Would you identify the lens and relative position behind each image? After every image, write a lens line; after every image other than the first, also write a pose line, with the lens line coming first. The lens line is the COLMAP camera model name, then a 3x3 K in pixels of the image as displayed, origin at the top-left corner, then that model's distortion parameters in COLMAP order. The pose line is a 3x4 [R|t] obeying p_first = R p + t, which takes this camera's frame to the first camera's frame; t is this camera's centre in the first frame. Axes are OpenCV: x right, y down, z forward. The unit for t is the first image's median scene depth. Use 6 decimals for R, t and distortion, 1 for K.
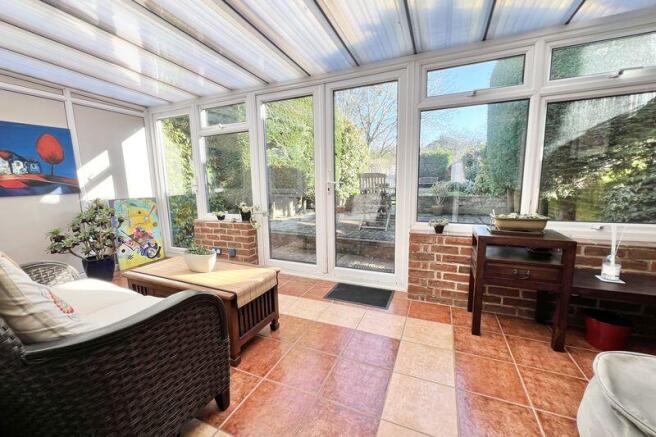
lens RADIAL K [[258.1, 0, 328.0], [0, 258.1, 218.5], [0, 0, 1]] dist [-0.001683, -0.000289]
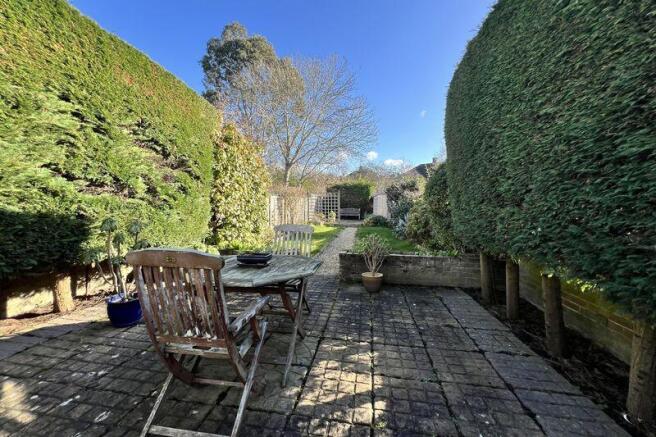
lens RADIAL K [[258.1, 0, 328.0], [0, 258.1, 218.5], [0, 0, 1]] dist [-0.001683, -0.000289]
pose [[0.960054, 0.013651, 0.279483, 0.194269], [0.013746, 0.995303, -0.095832, -0.137435], [-0.279478, 0.095846, 0.955356, 0.529584]]
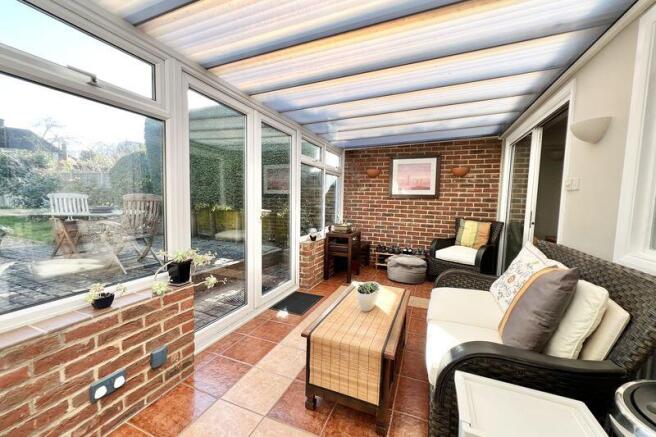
lens RADIAL K [[258.1, 0, 328.0], [0, 258.1, 218.5], [0, 0, 1]] dist [-0.001683, -0.000289]
pose [[-0.034938, -0.051904, 0.998041, -0.452204], [0.113602, 0.991971, 0.055565, -0.062421], [-0.992912, 0.115321, -0.028761, 0.358347]]
